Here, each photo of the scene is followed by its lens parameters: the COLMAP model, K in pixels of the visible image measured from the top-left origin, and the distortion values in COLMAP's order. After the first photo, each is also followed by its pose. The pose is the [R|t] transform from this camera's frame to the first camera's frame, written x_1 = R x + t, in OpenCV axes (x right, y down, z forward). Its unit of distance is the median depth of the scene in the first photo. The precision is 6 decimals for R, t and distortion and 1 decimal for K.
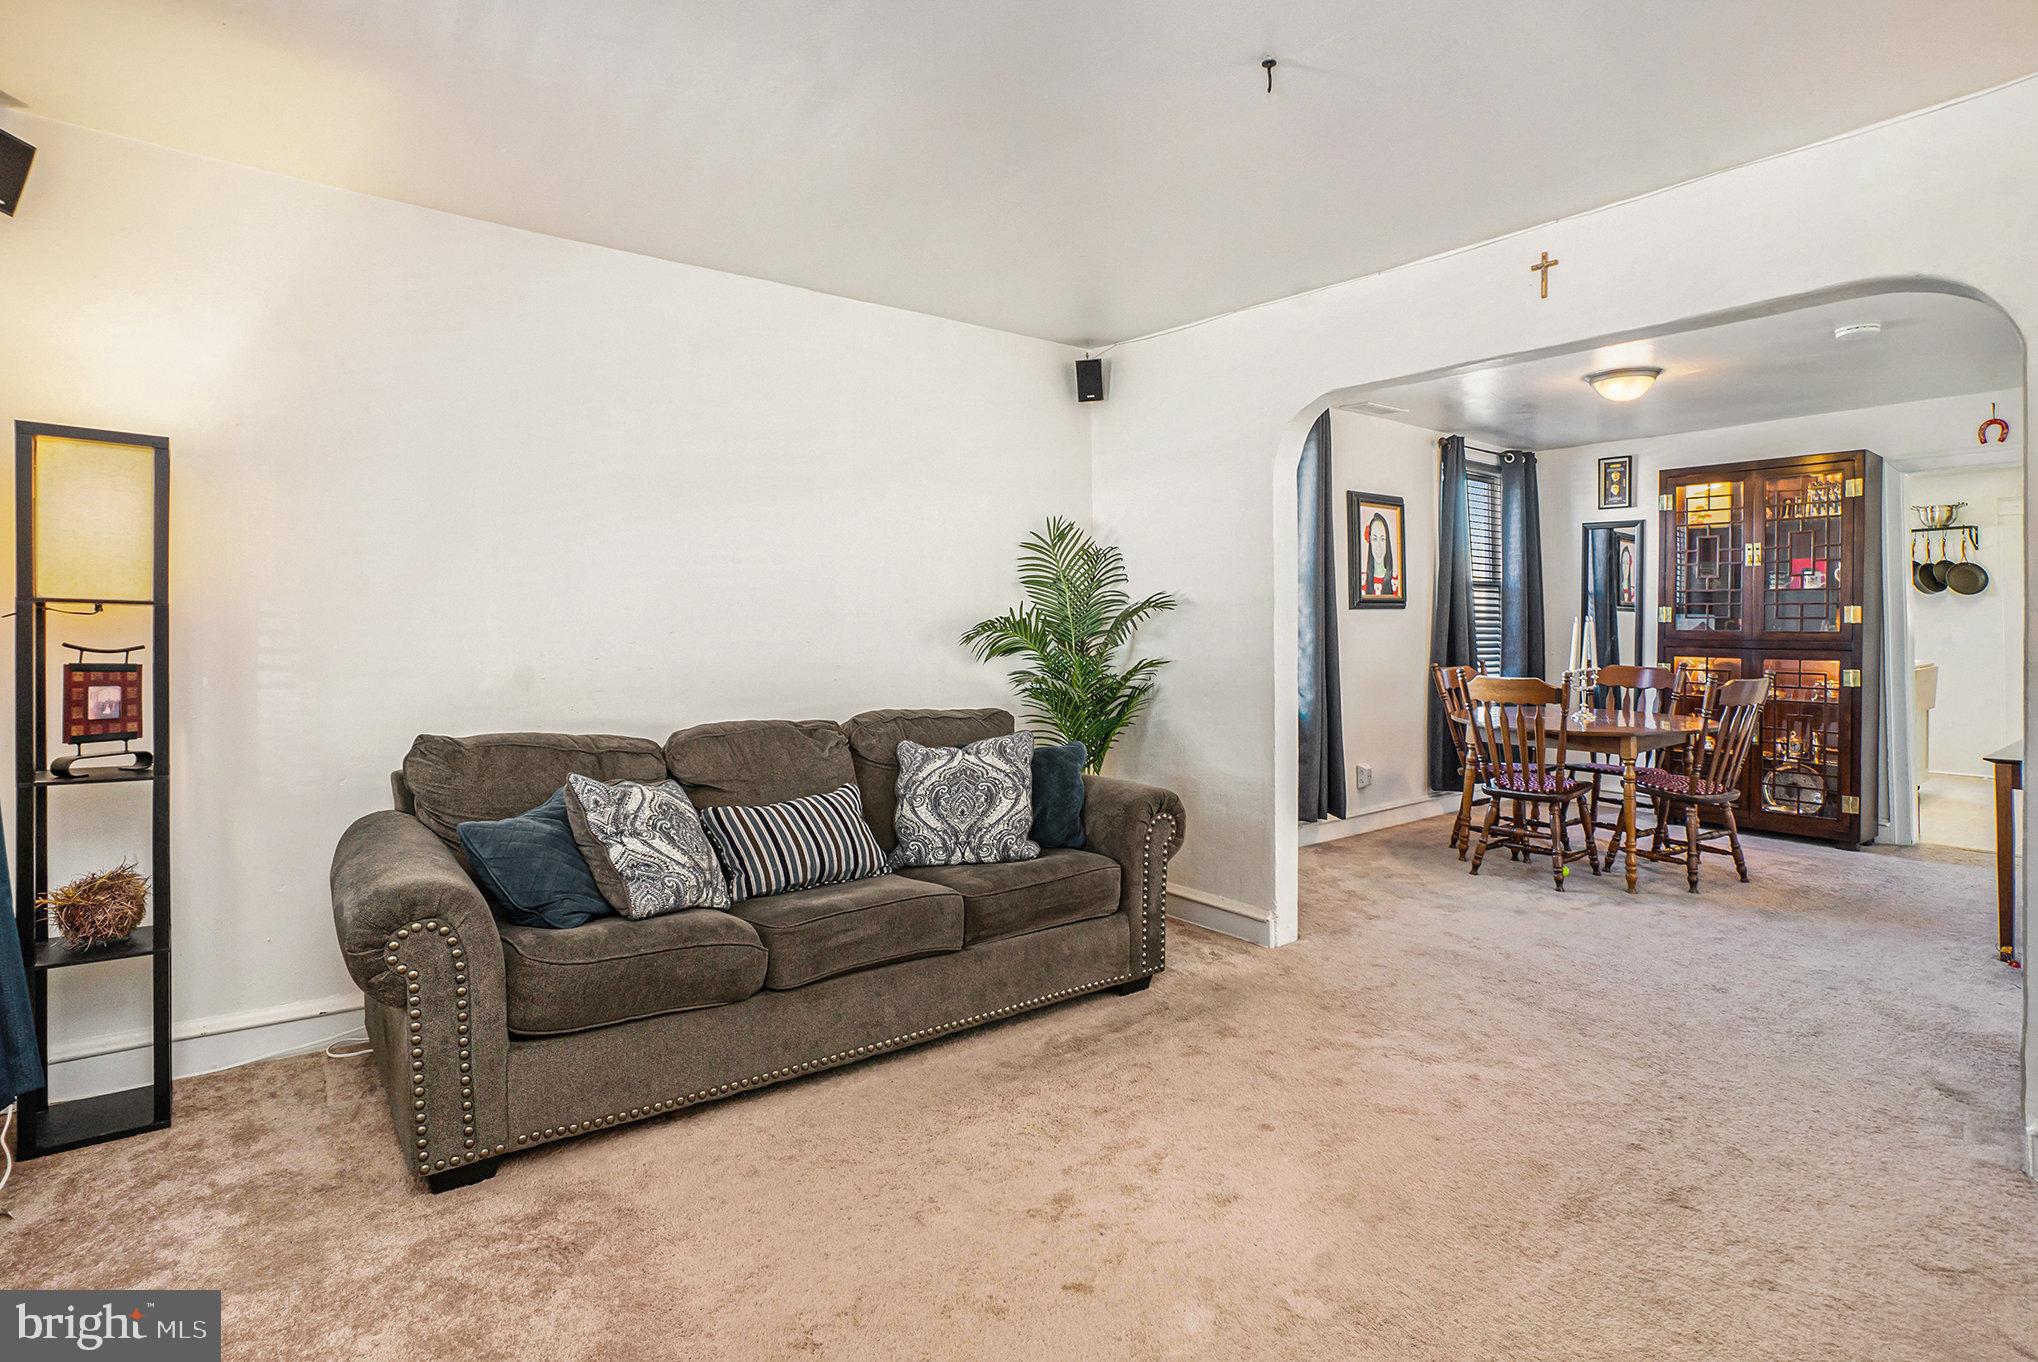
lens RADIAL K [[1001.6, 0, 1029.1], [0, 1001.6, 635.2], [0, 0, 1]] dist [-0.064044, 0.036339]
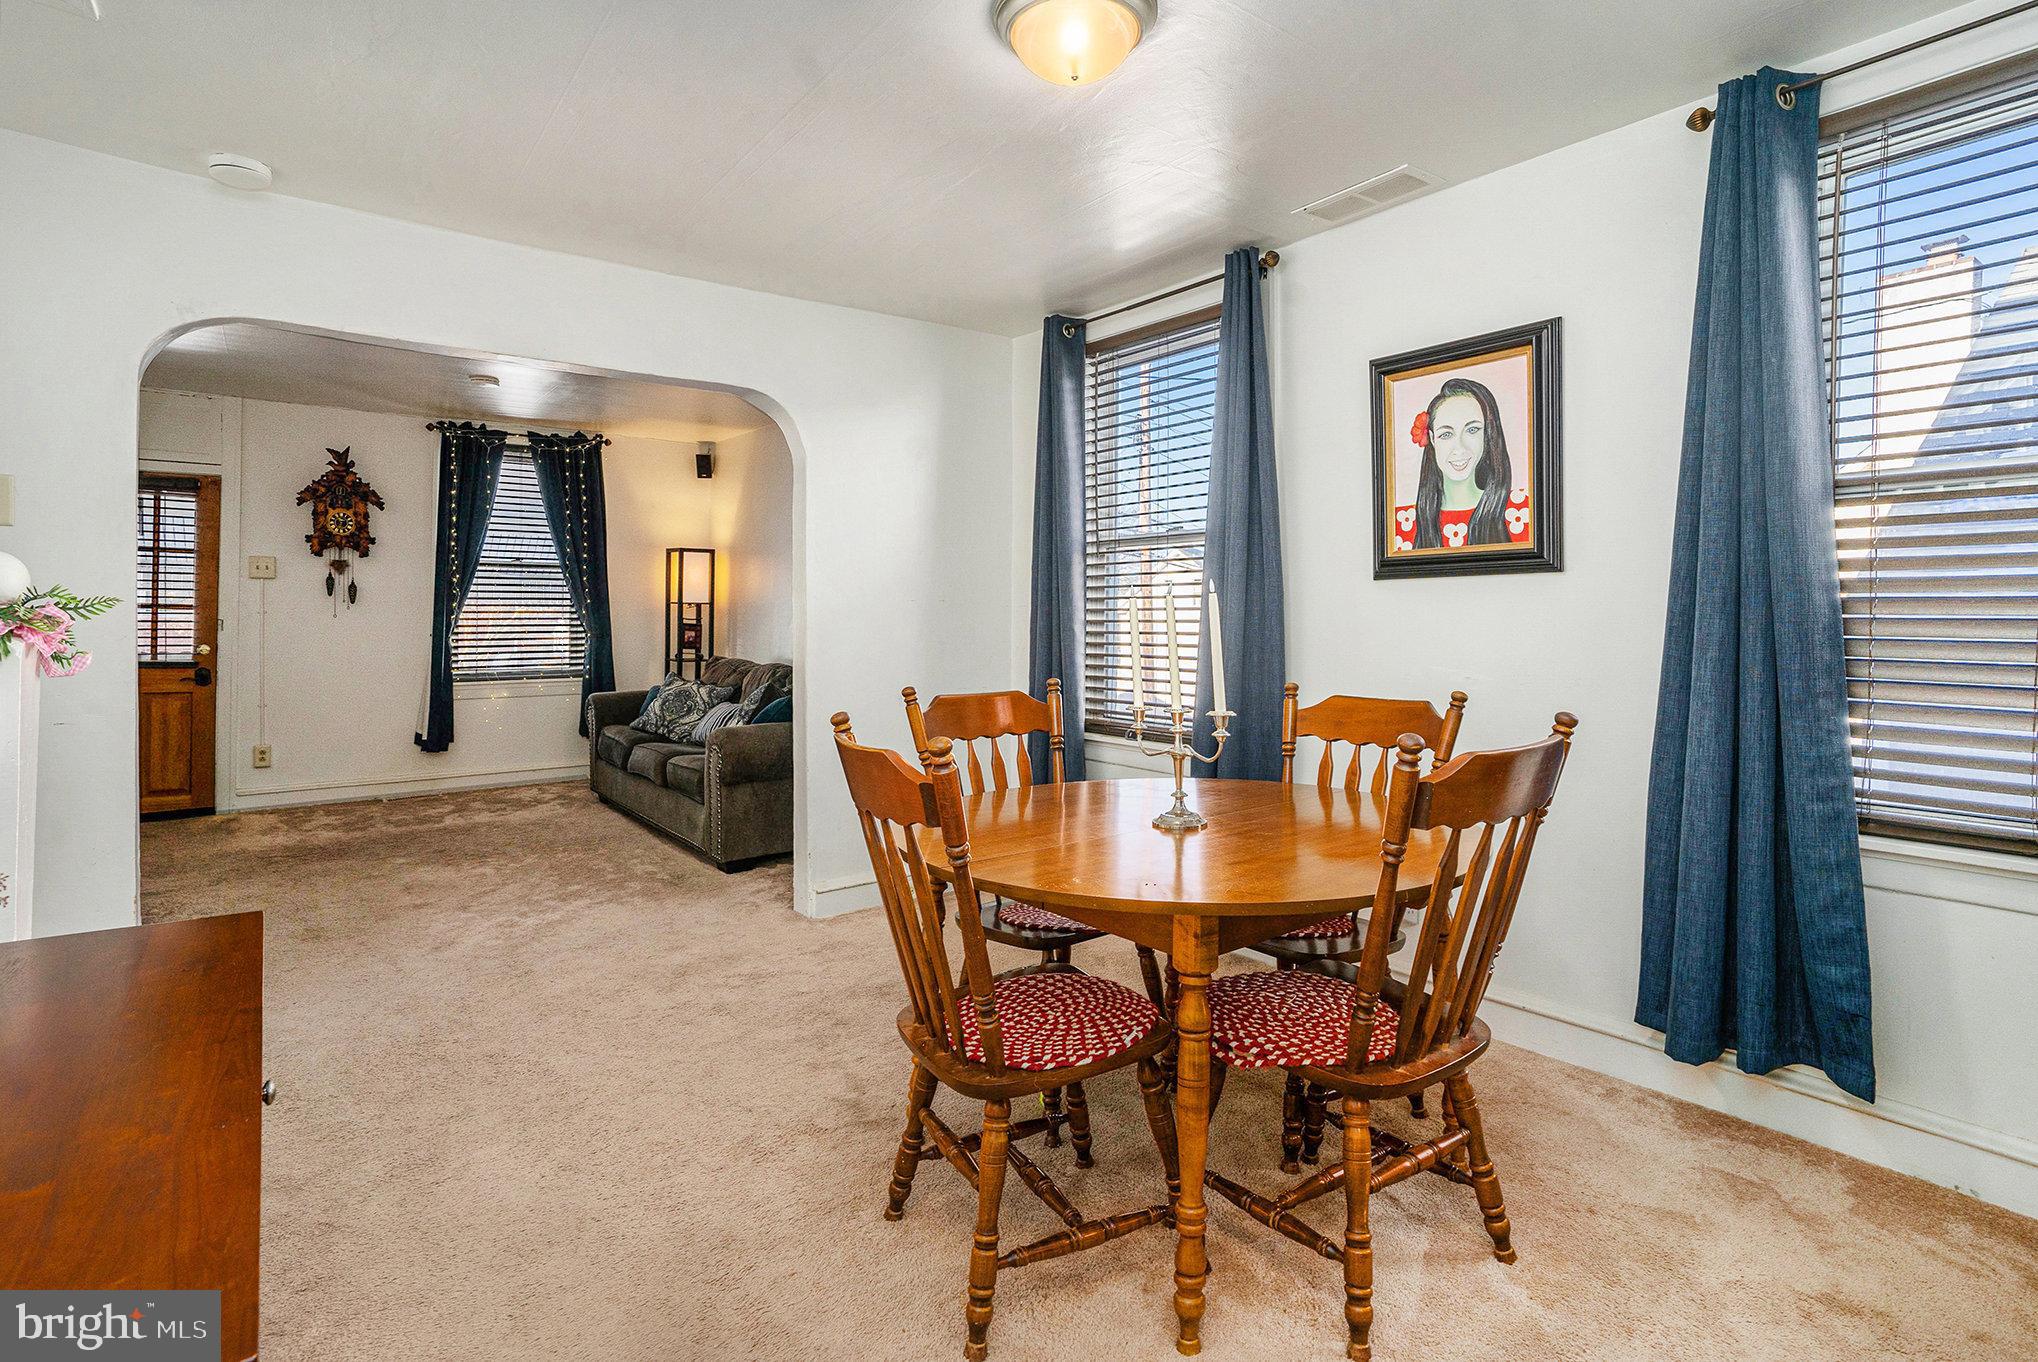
lens RADIAL K [[1001.6, 0, 1029.1], [0, 1001.6, 635.2], [0, 0, 1]] dist [-0.064044, 0.036339]
pose [[-0.007589, 0.023481, -0.999695, 0.880760], [-0.006880, 0.999699, 0.023533, -0.007120], [0.999948, 0.007057, -0.007426, 0.830546]]
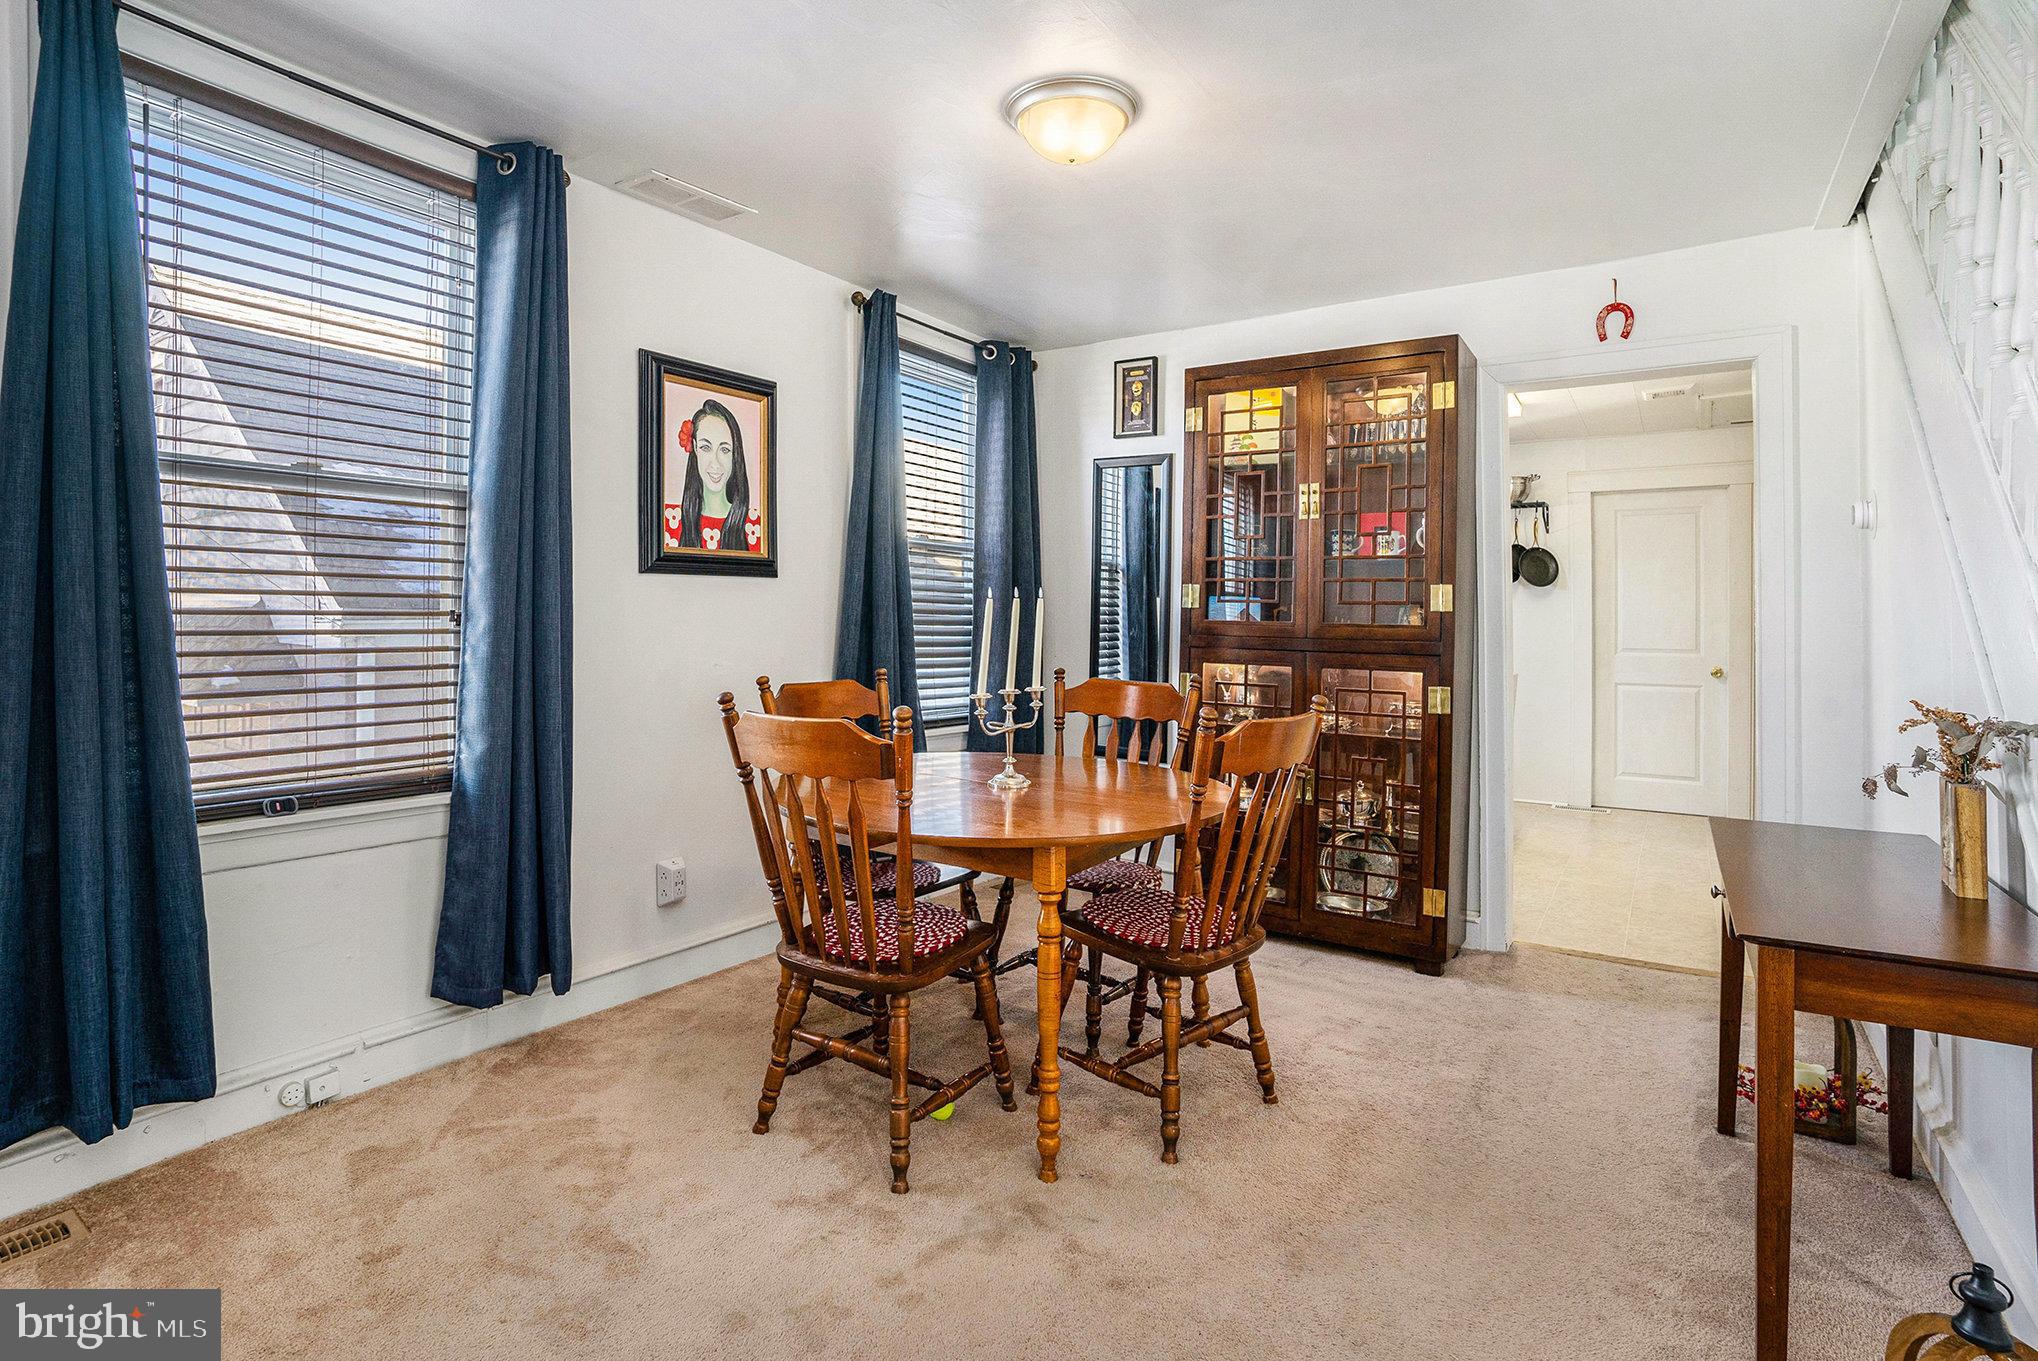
lens RADIAL K [[1041.4, 0, 1009.3], [0, 1041.4, 620.1], [0, 0, 1]] dist [-0.052954, 0.000968]
pose [[0.947284, 0.013911, 0.320092, 0.339168], [-0.012250, 0.999899, -0.007201, 0.001043], [-0.320160, 0.002900, 0.947359, 0.421859]]
